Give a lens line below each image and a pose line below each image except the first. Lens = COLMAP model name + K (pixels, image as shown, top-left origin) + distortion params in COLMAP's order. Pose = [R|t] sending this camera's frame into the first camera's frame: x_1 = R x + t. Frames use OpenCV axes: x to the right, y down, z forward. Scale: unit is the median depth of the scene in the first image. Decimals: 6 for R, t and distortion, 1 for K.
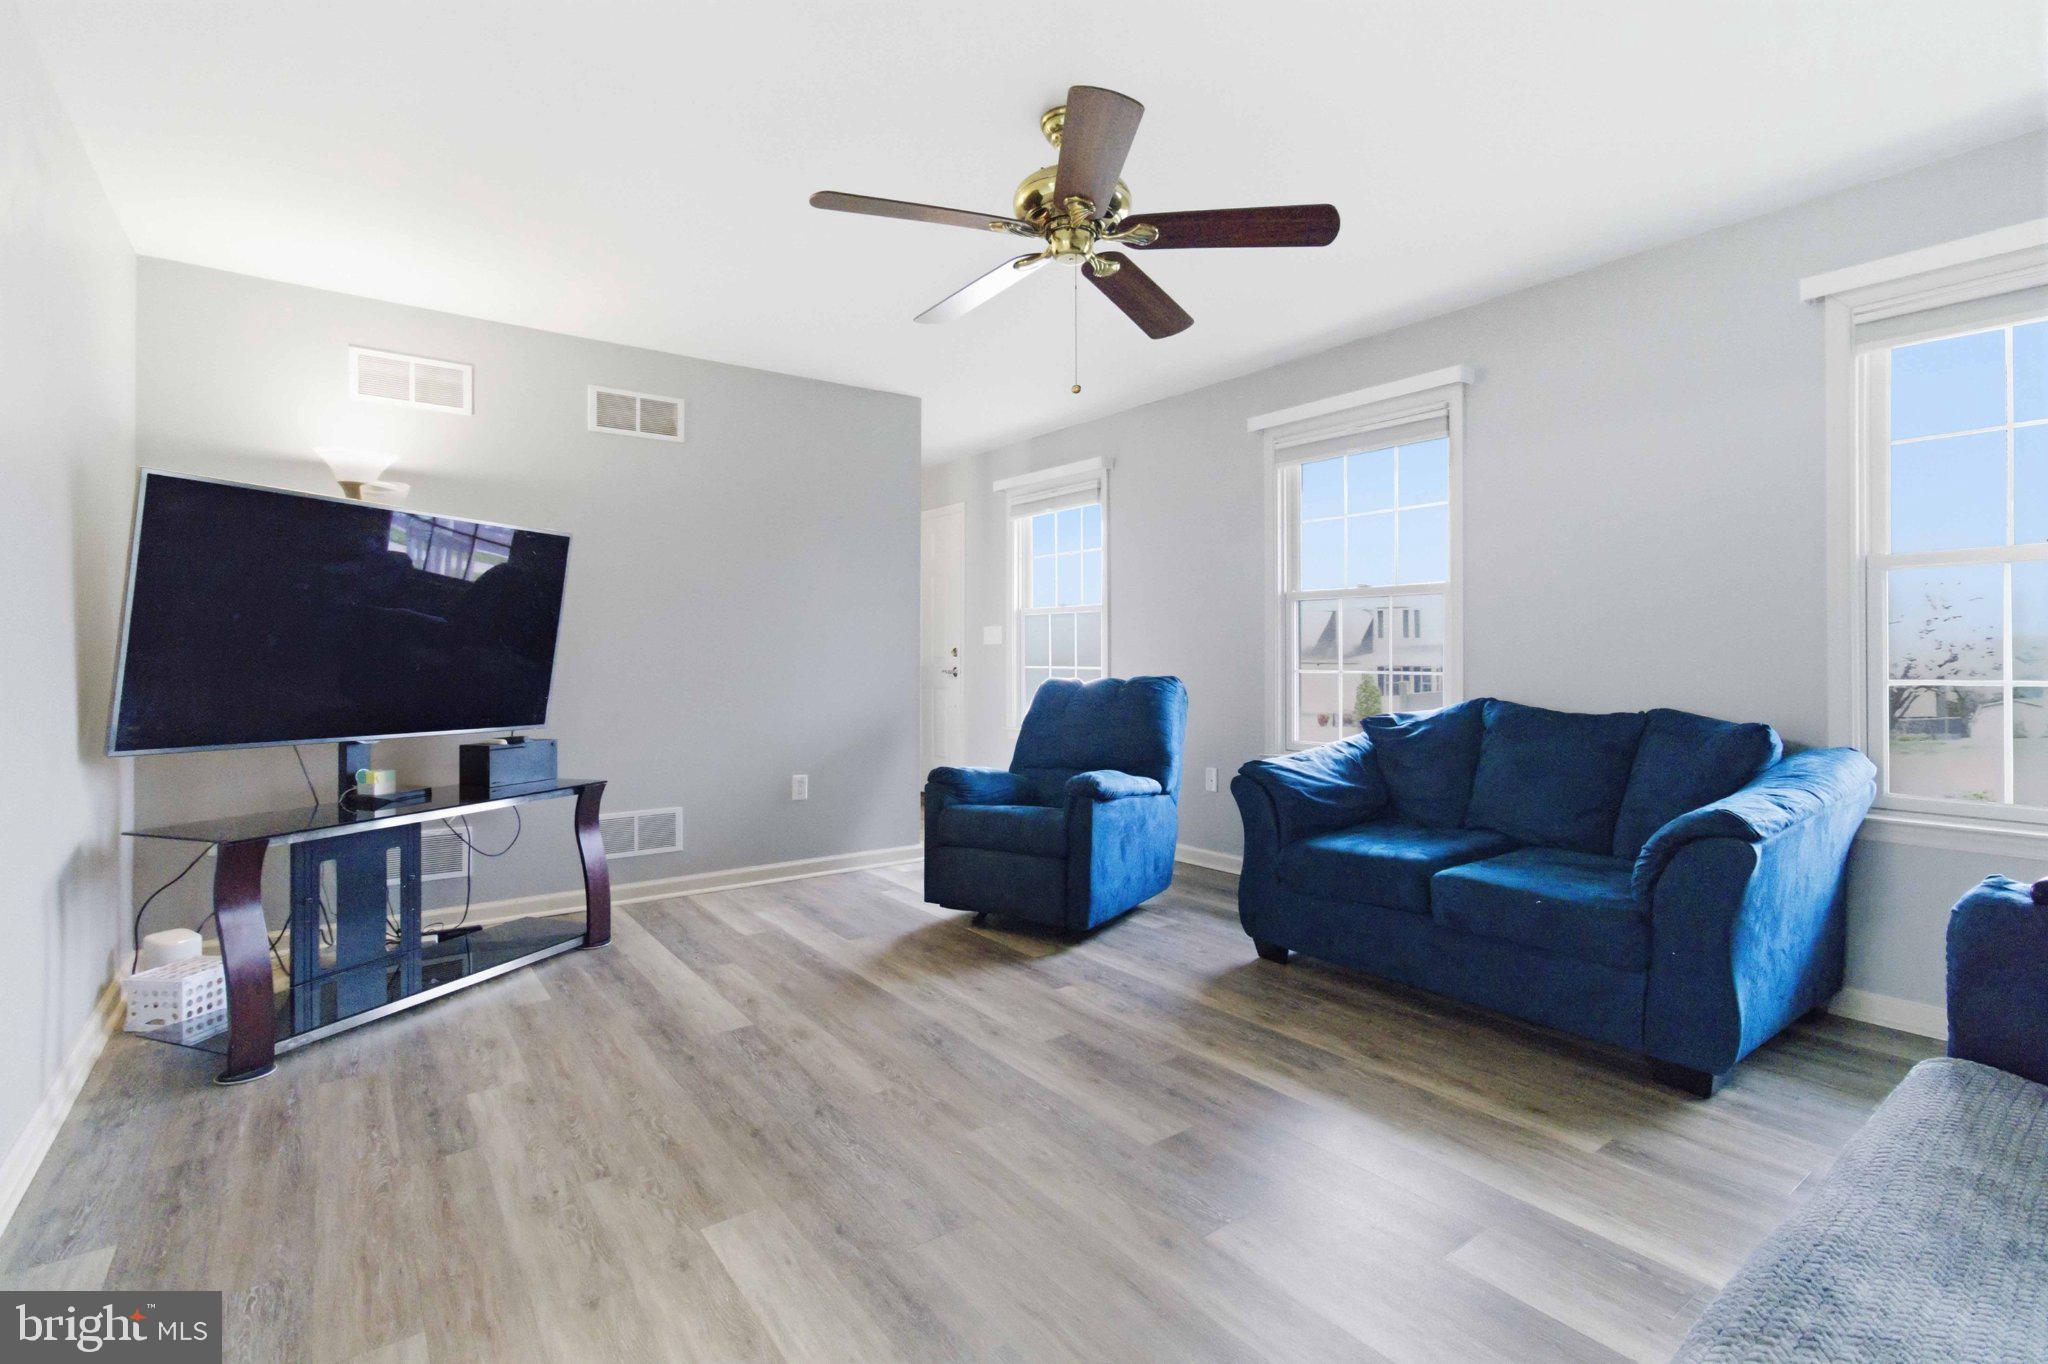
lens RADIAL K [[974.4, 0, 1027.9], [0, 974.4, 663.8], [0, 0, 1]] dist [-0.001868, 0.000145]
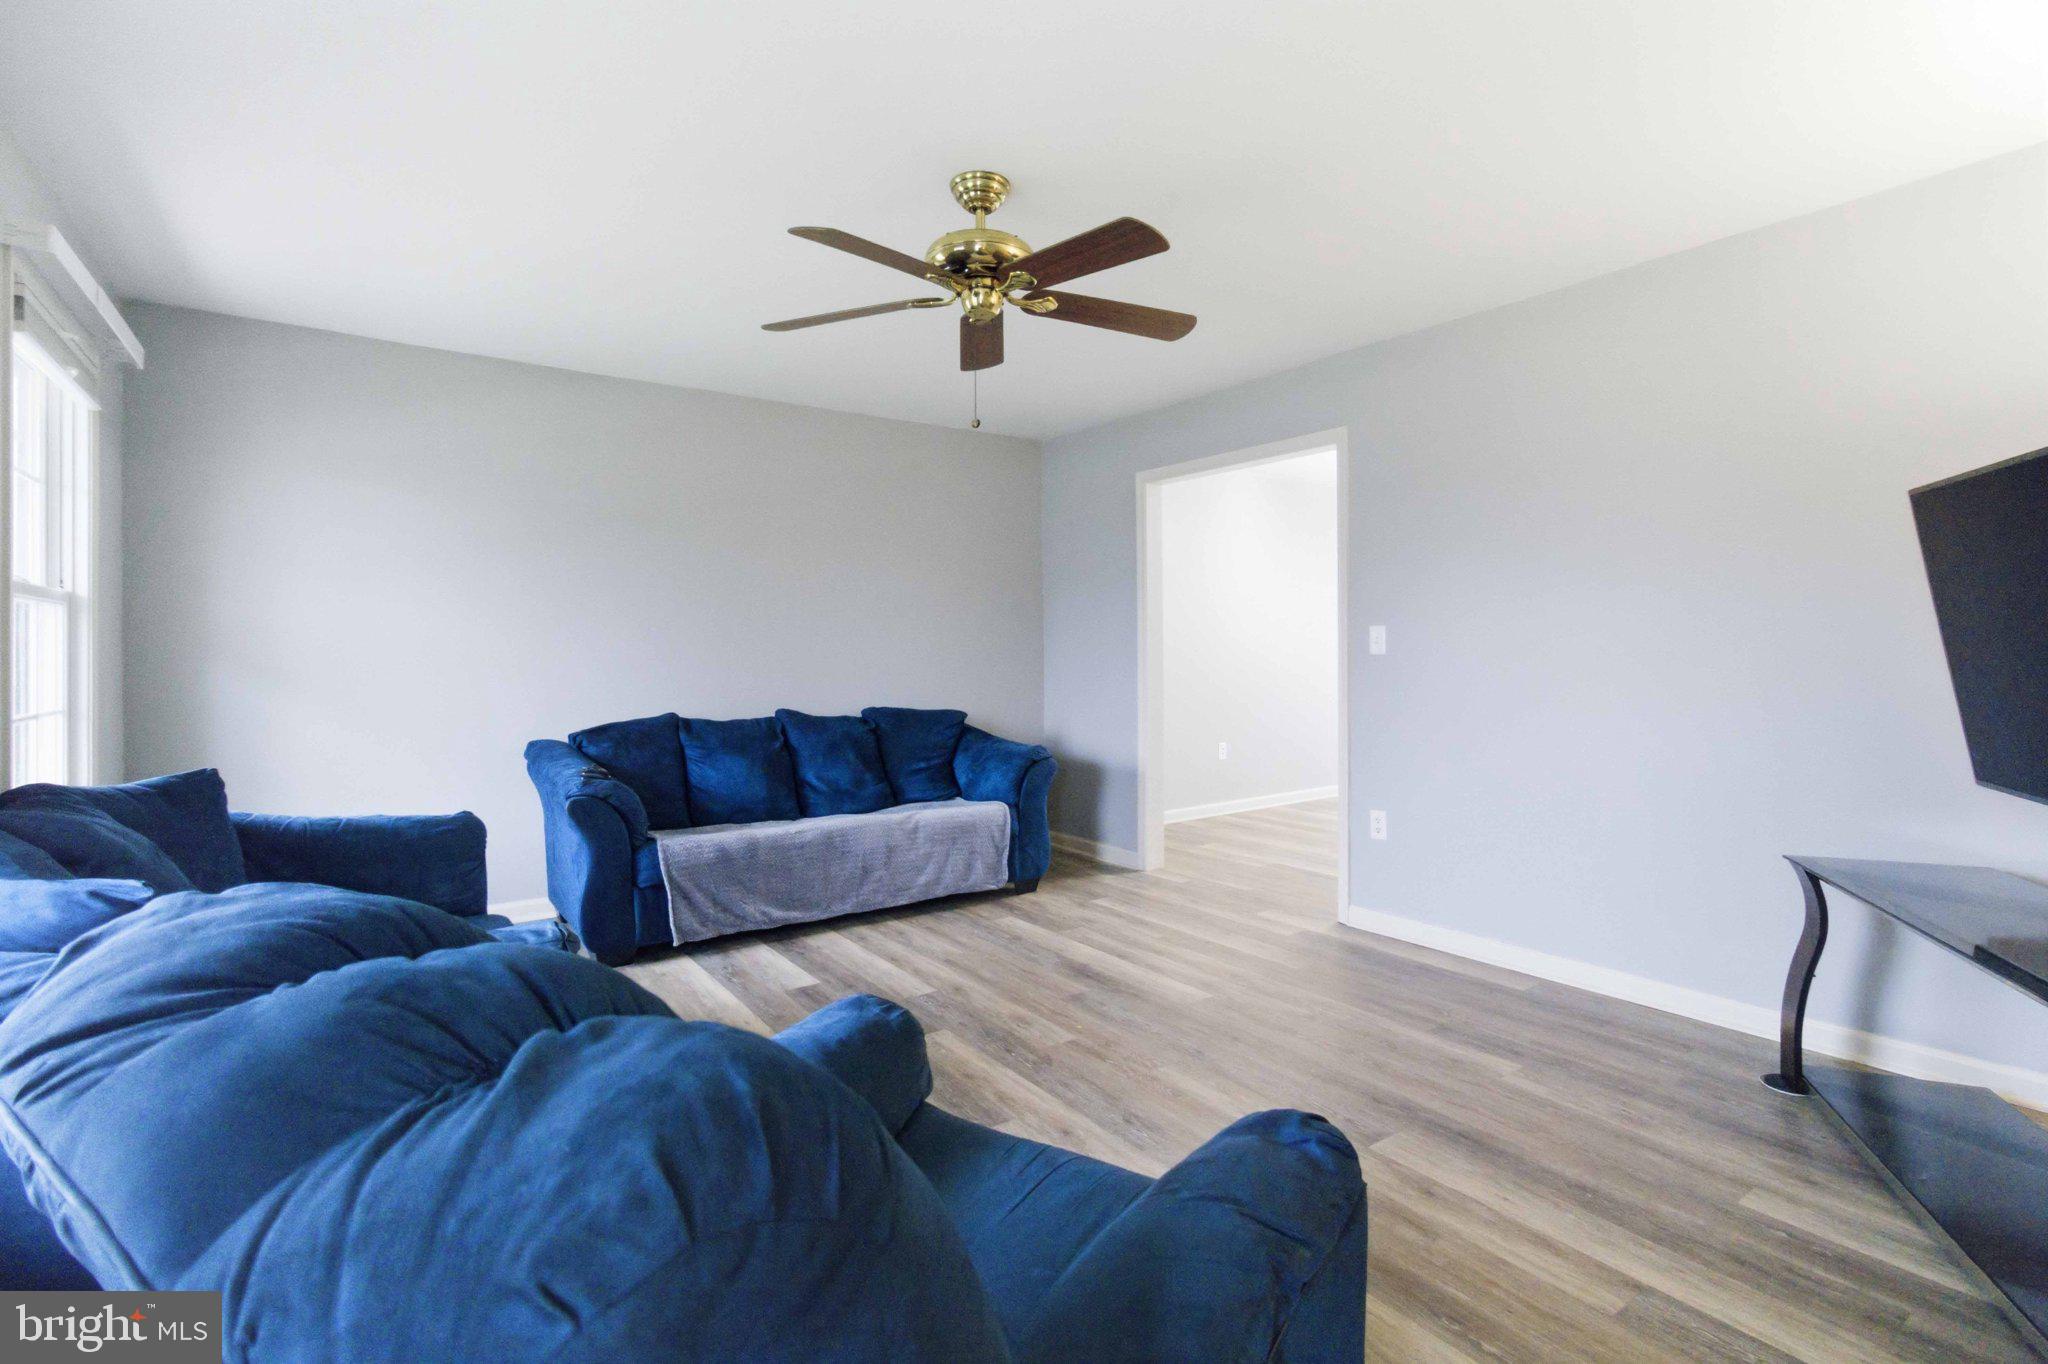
lens RADIAL K [[974.4, 0, 1023.2], [0, 974.4, 667.1], [0, 0, 1]] dist [-0.001868, 0.000145]
pose [[-0.999718, 0.009056, 0.021937, -0.020660], [0.009601, 0.999644, 0.024884, -0.052161], [-0.021704, 0.025087, -0.999450, 1.979588]]
